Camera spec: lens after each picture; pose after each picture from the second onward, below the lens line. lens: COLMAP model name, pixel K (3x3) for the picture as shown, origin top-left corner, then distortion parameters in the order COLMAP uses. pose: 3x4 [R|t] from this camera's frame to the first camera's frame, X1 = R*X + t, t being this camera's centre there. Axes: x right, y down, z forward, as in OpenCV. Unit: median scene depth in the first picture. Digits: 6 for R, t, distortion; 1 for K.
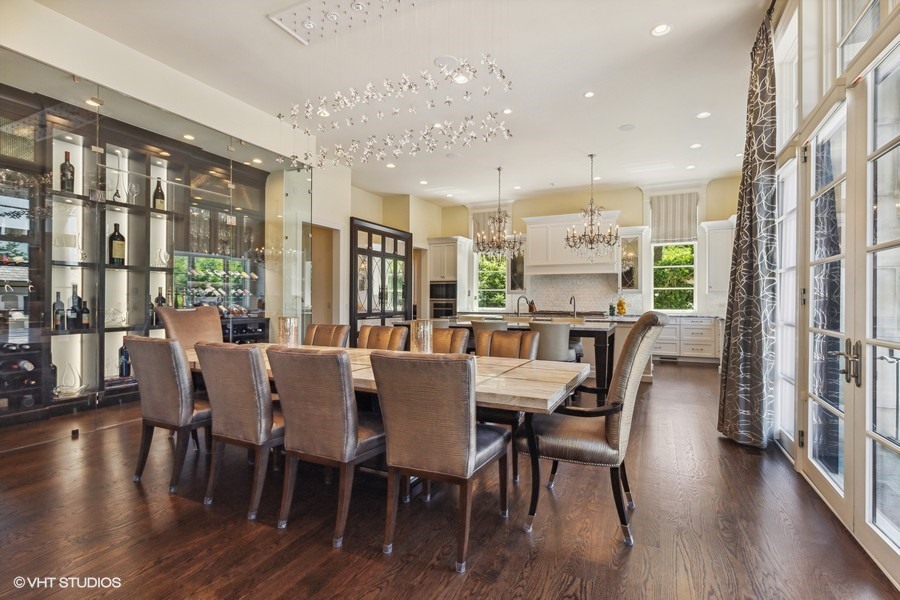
lens RADIAL K [[425.7, 0, 456.7], [0, 425.7, 295.1], [0, 0, 1]] dist [-0.000838, -0.000025]
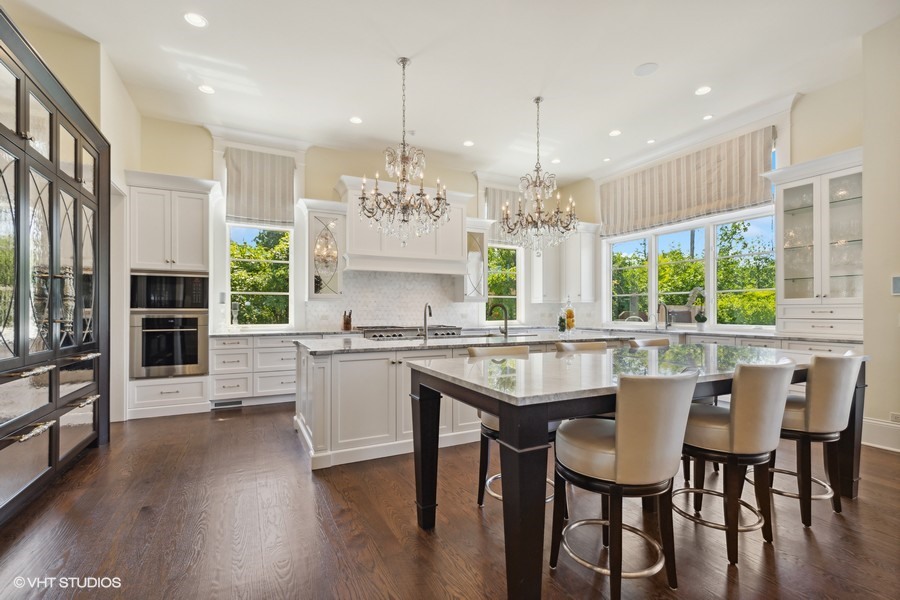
lens RADIAL K [[410.6, 0, 449.1], [0, 410.6, 304.9], [0, 0, 1]] dist [0.005193, -0.000412]
pose [[0.615007, 0.004376, 0.788509, -0.219201], [-0.003225, 0.999990, -0.003035, 0.005137], [-0.788515, -0.000677, 0.615015, 0.530541]]
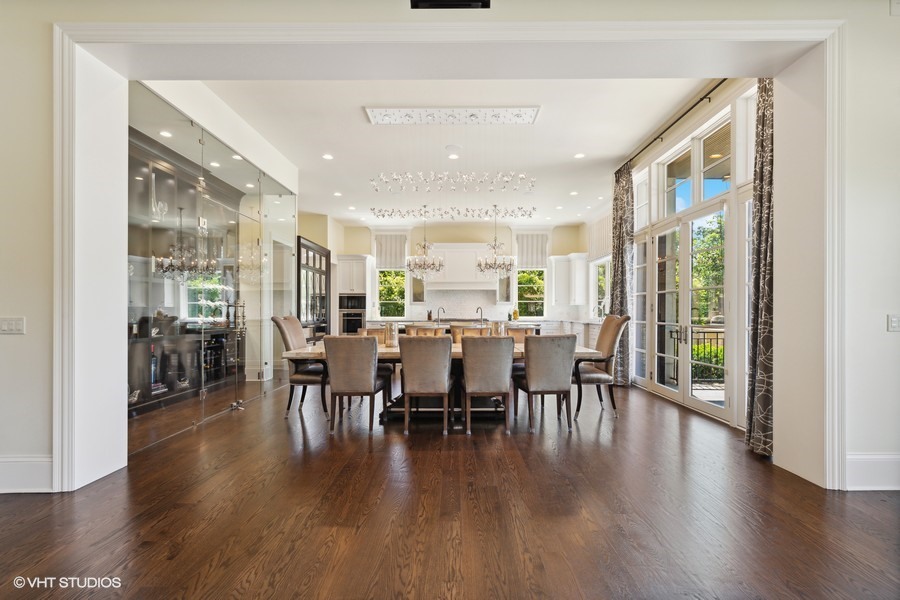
lens RADIAL K [[425.7, 0, 455.7], [0, 425.7, 309.1], [0, 0, 1]] dist [-0.000838, -0.000025]
pose [[0.905559, -0.003171, 0.424210, -0.288699], [-0.000666, 0.999960, 0.008896, -0.002461], [-0.424221, -0.008338, 0.905520, -0.149460]]
